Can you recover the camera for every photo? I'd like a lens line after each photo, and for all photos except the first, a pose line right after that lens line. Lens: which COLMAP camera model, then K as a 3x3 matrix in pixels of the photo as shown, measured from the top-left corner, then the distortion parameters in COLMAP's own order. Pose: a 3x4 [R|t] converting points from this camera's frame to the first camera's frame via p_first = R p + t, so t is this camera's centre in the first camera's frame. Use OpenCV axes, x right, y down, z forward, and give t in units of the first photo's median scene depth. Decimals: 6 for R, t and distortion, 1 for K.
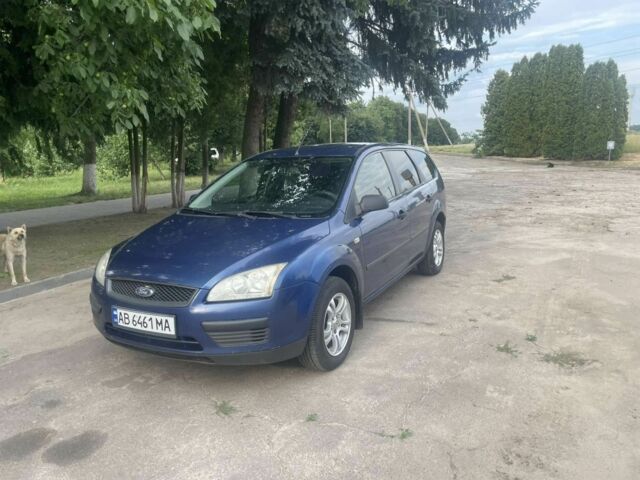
lens RADIAL K [[475.2, 0, 318.6], [0, 475.2, 241.4], [0, 0, 1]] dist [-0.010457, -0.010361]
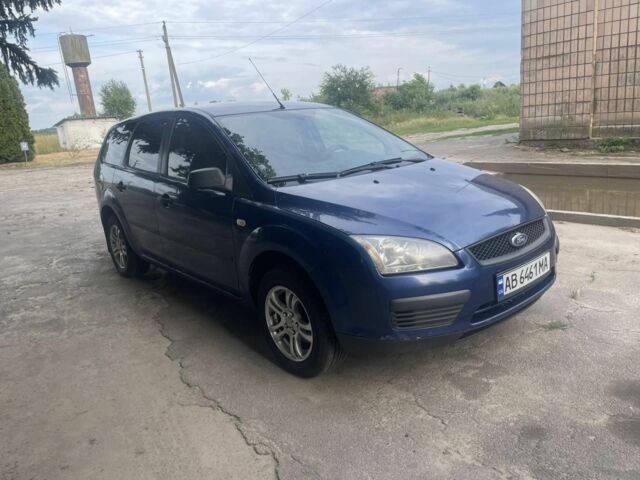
lens RADIAL K [[475.2, 0, 318.5], [0, 475.2, 238.5], [0, 0, 1]] dist [-0.010457, -0.010361]
pose [[0.380348, -0.209393, 0.900828, -1.221438], [0.225396, 0.965650, 0.129293, -0.082508], [-0.896957, 0.153867, 0.414479, 0.941920]]
